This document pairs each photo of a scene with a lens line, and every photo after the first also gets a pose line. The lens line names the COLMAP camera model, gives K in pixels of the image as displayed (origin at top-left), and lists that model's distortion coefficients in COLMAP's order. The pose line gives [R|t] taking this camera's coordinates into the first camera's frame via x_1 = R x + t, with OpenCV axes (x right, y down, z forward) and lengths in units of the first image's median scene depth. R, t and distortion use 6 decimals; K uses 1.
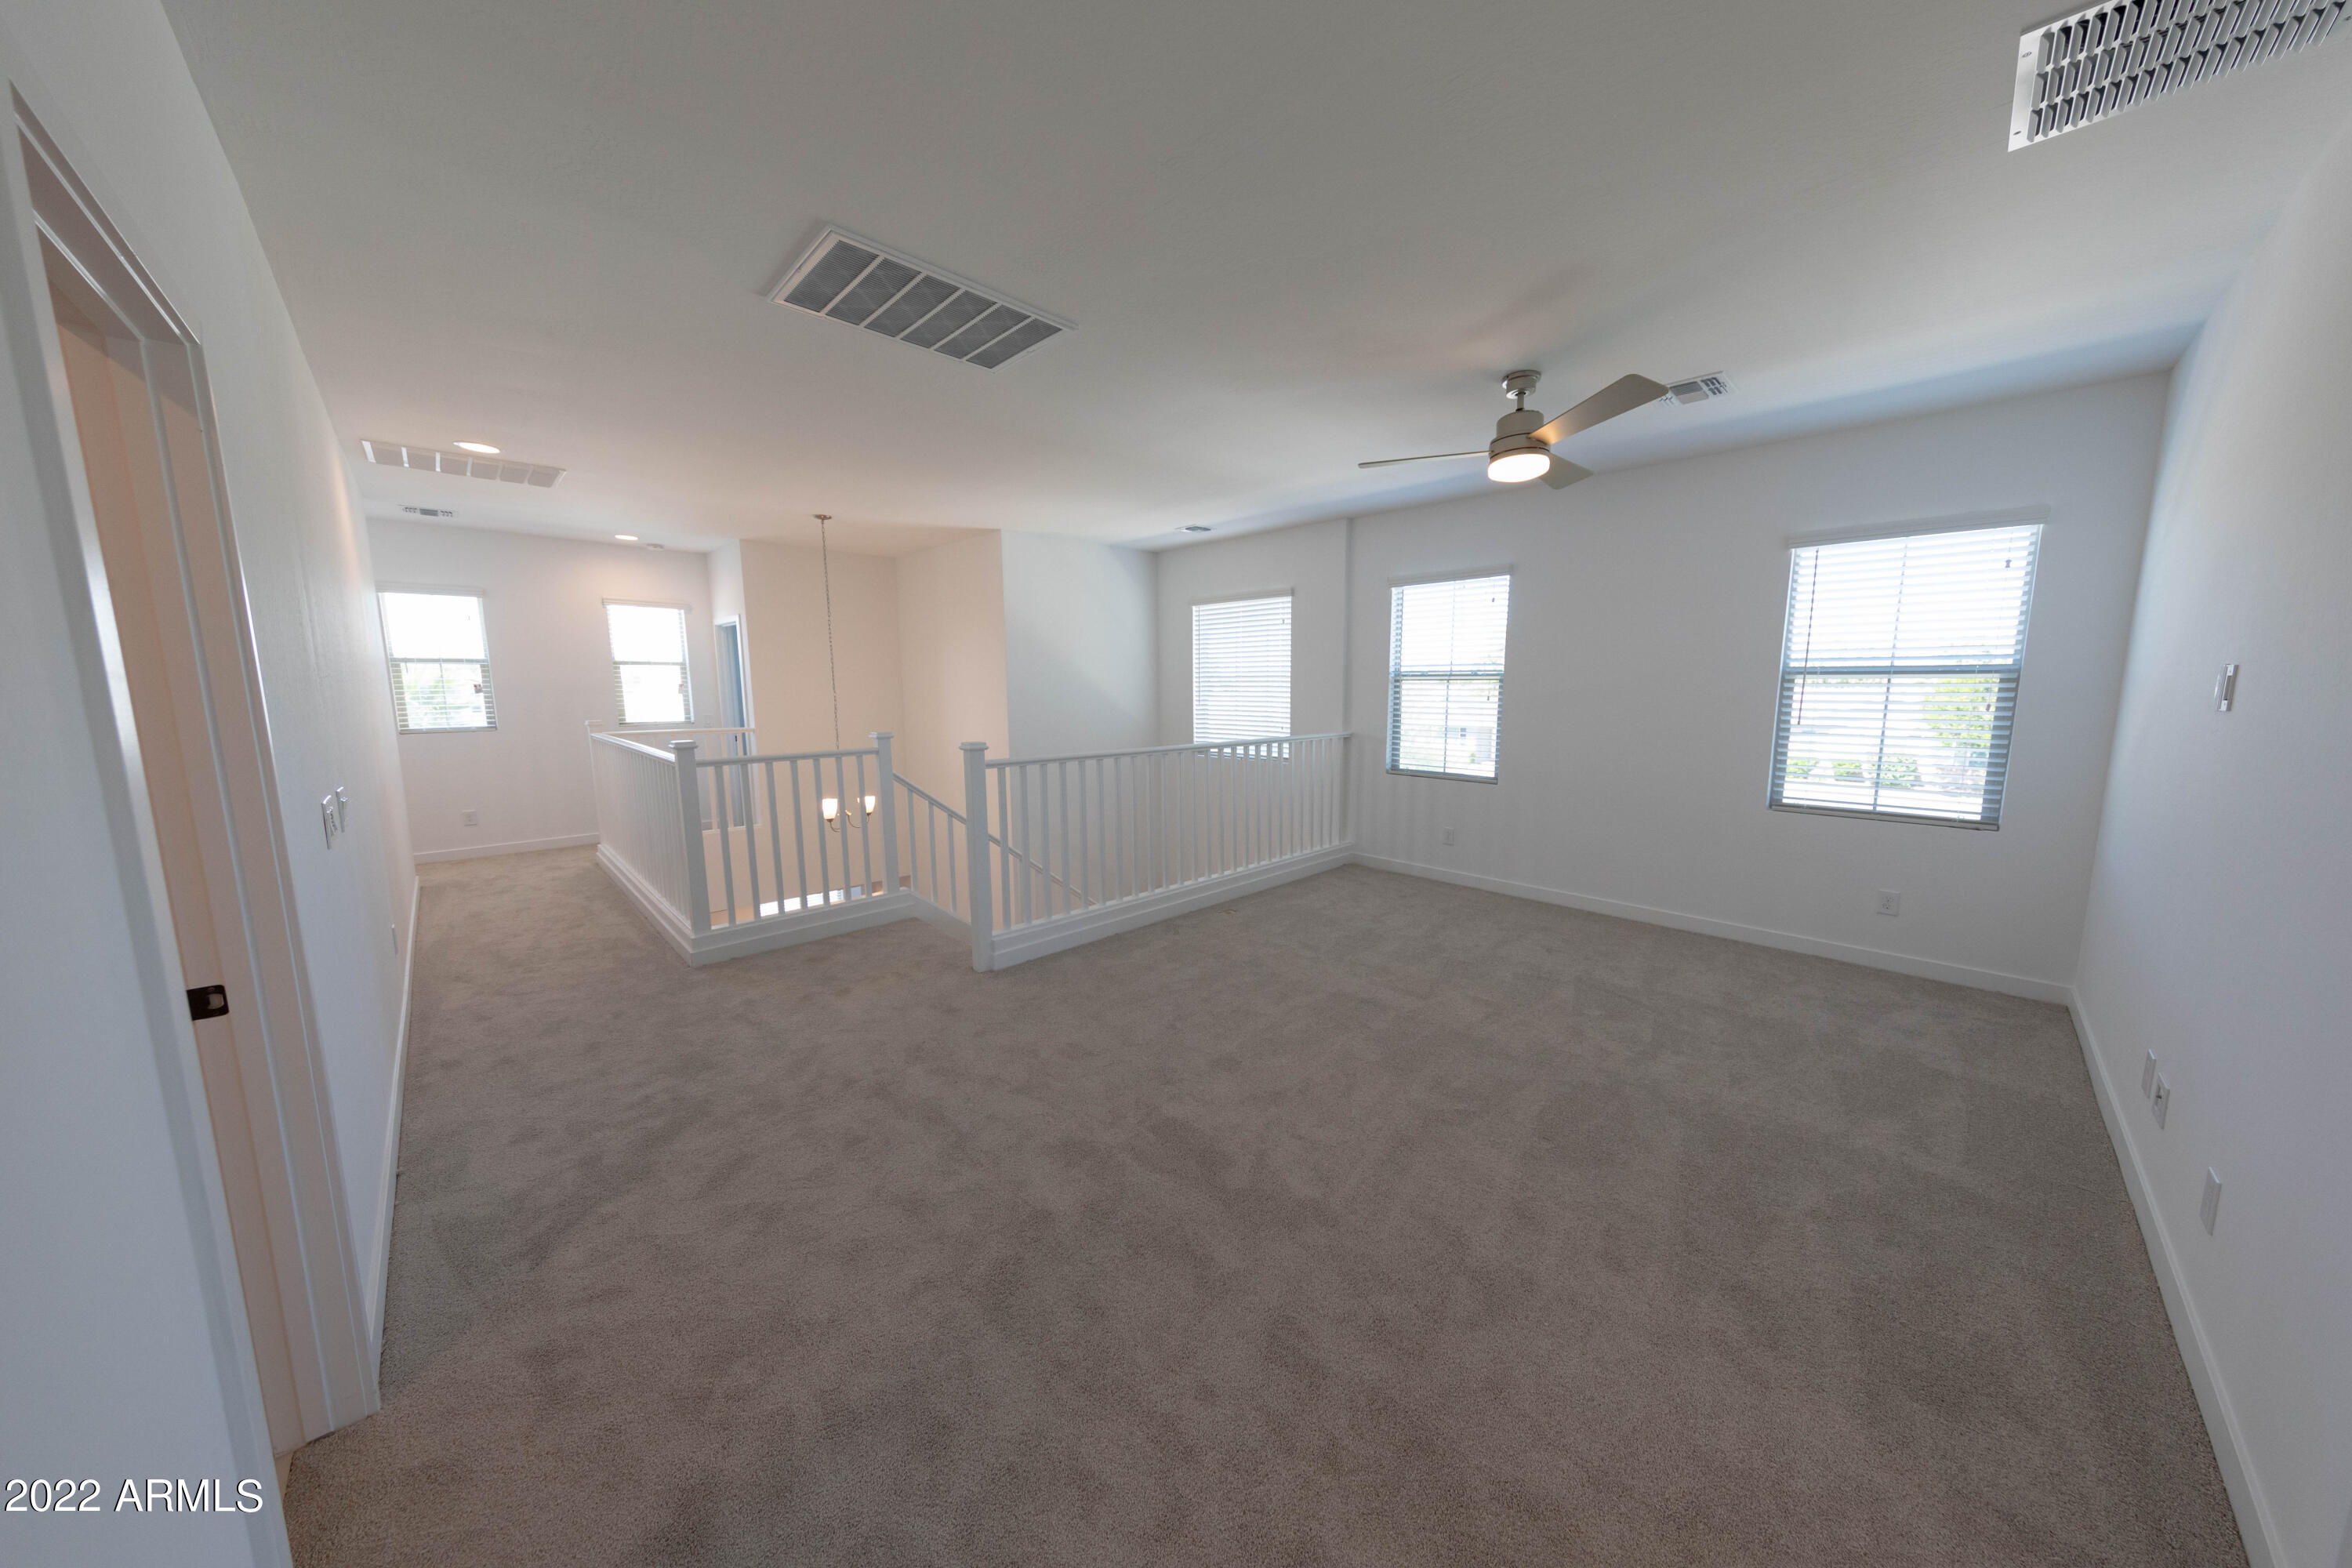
lens RADIAL K [[750.8, 0, 1184.4], [0, 750.8, 787.8], [0, 0, 1]] dist [0.000067, -0.000044]
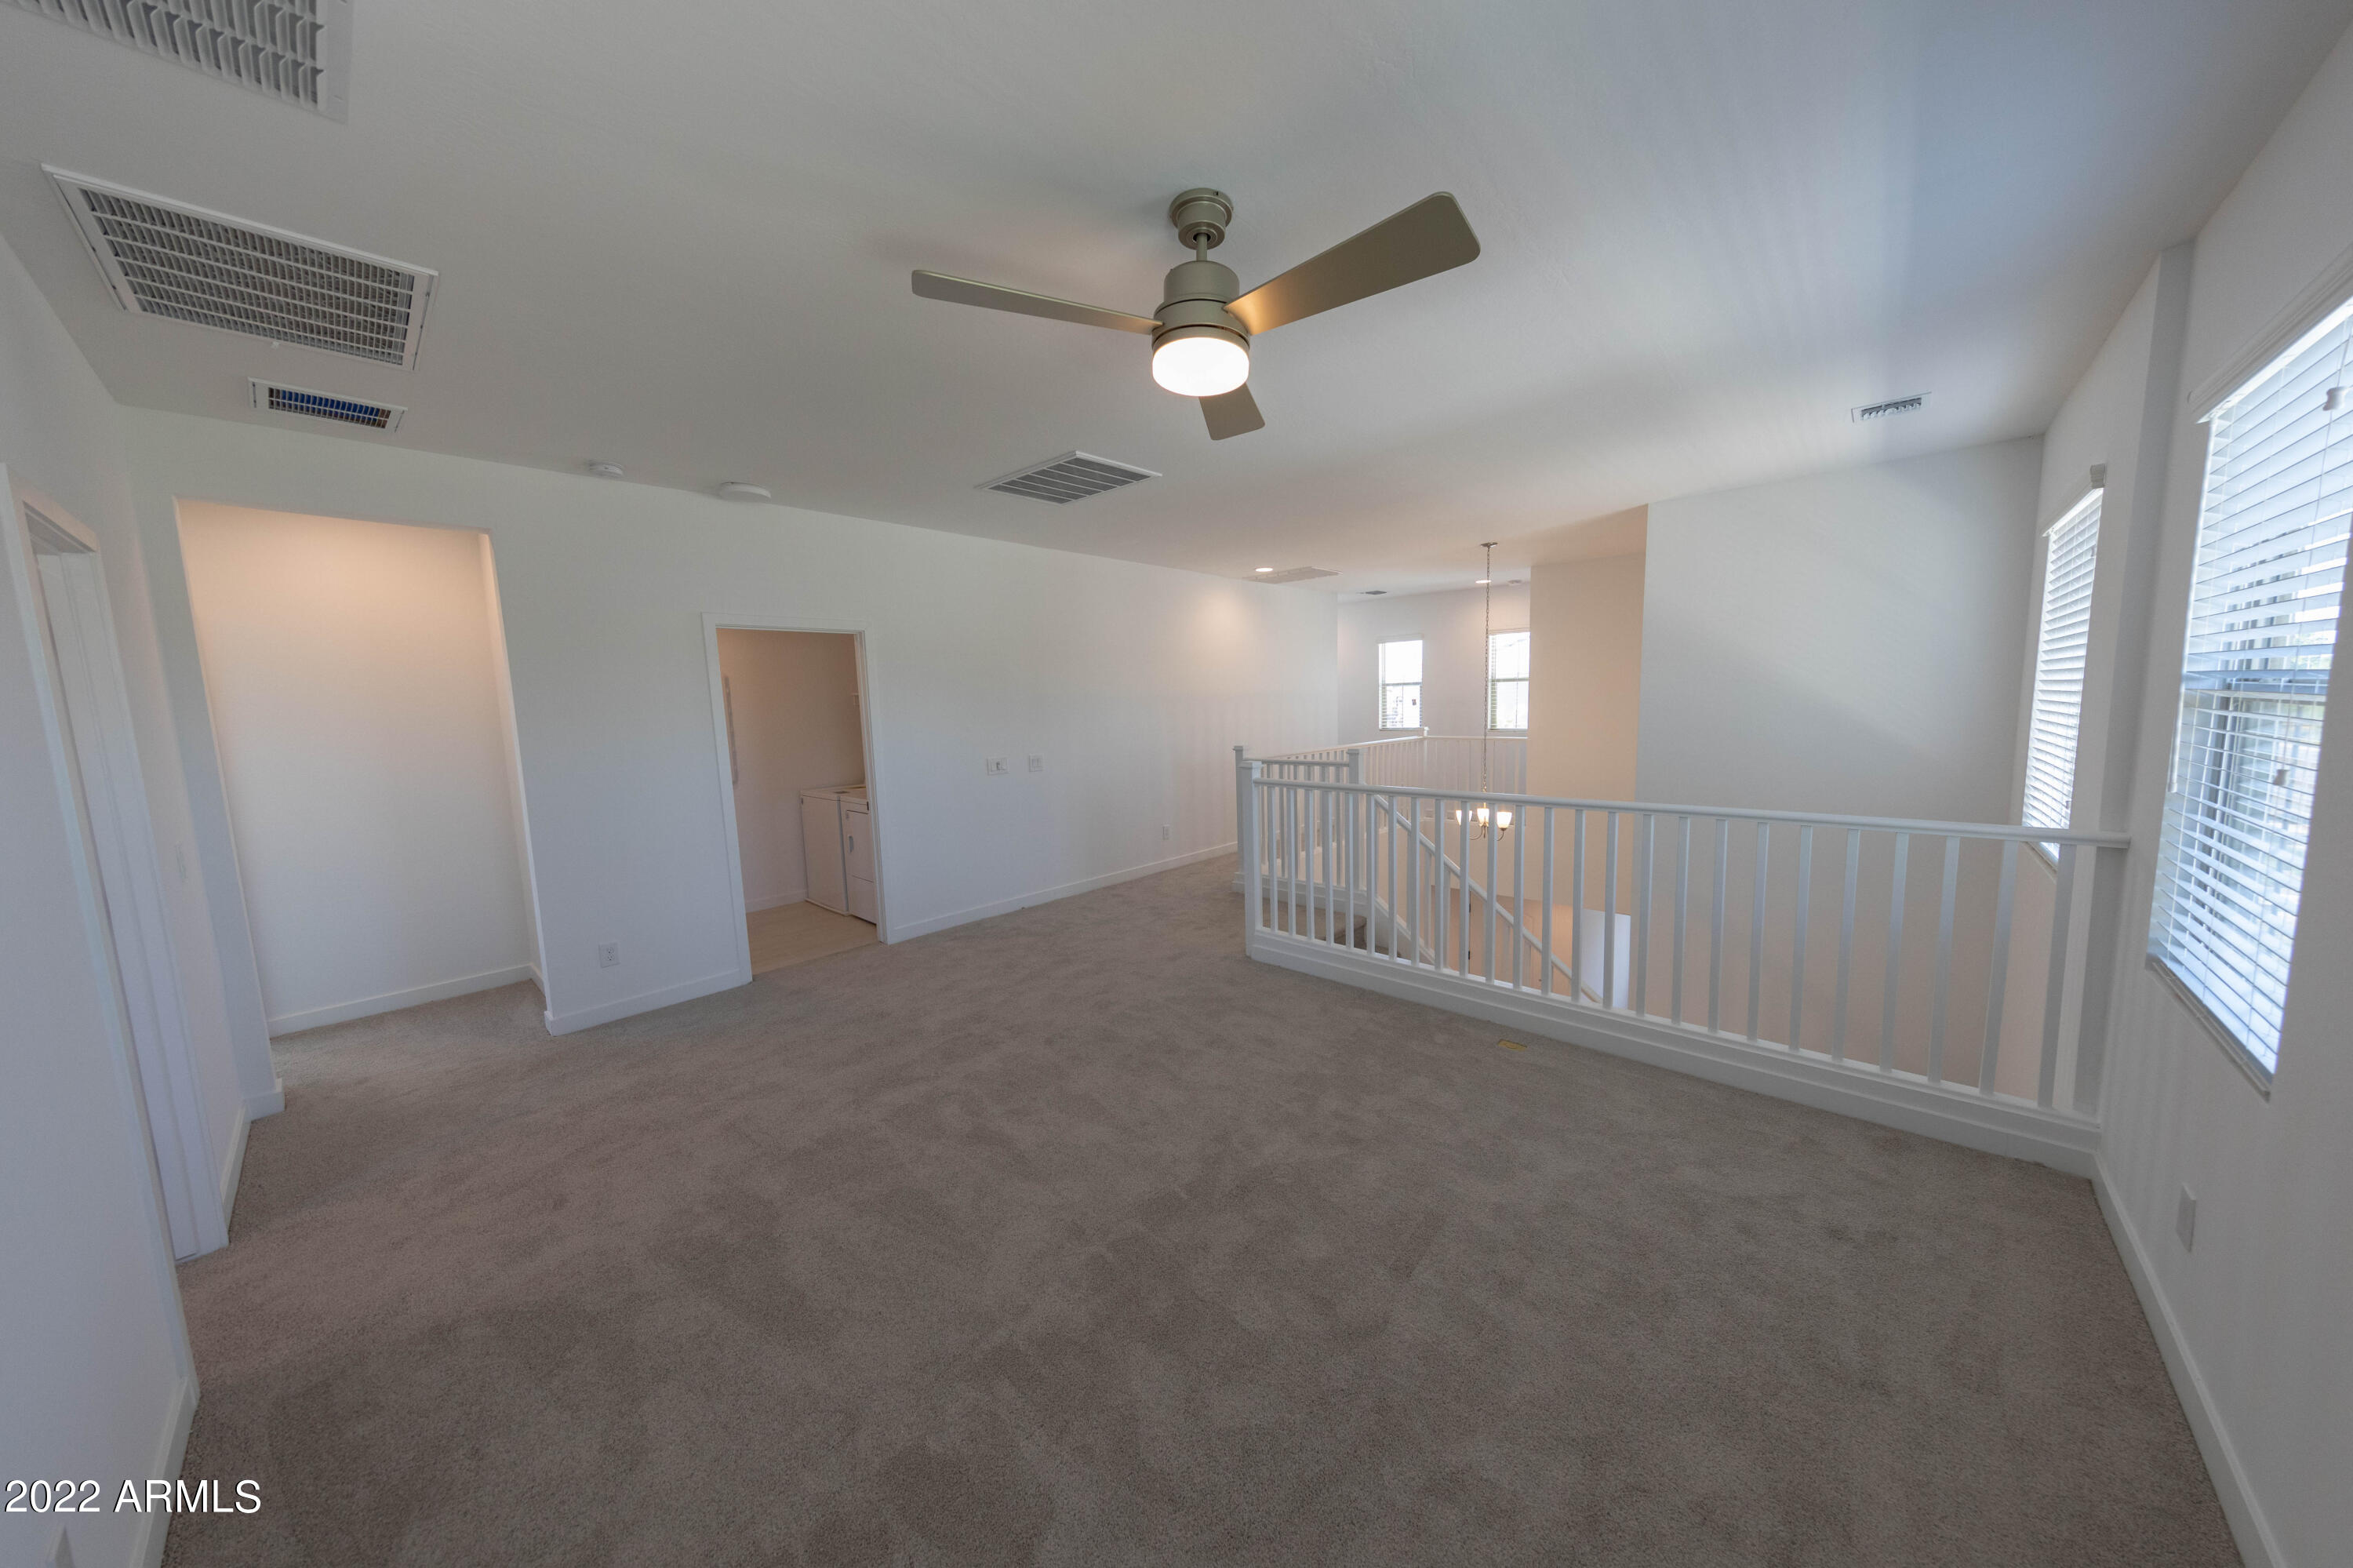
lens RADIAL K [[765.6, 0, 1174.7], [0, 765.6, 779.5], [0, 0, 1]] dist [0.000073, -0.000009]
pose [[0.052948, 0.103614, -0.993207, 0.850872], [-0.114881, 0.988631, 0.097012, -0.125115], [0.991967, 0.108964, 0.064249, 0.757215]]
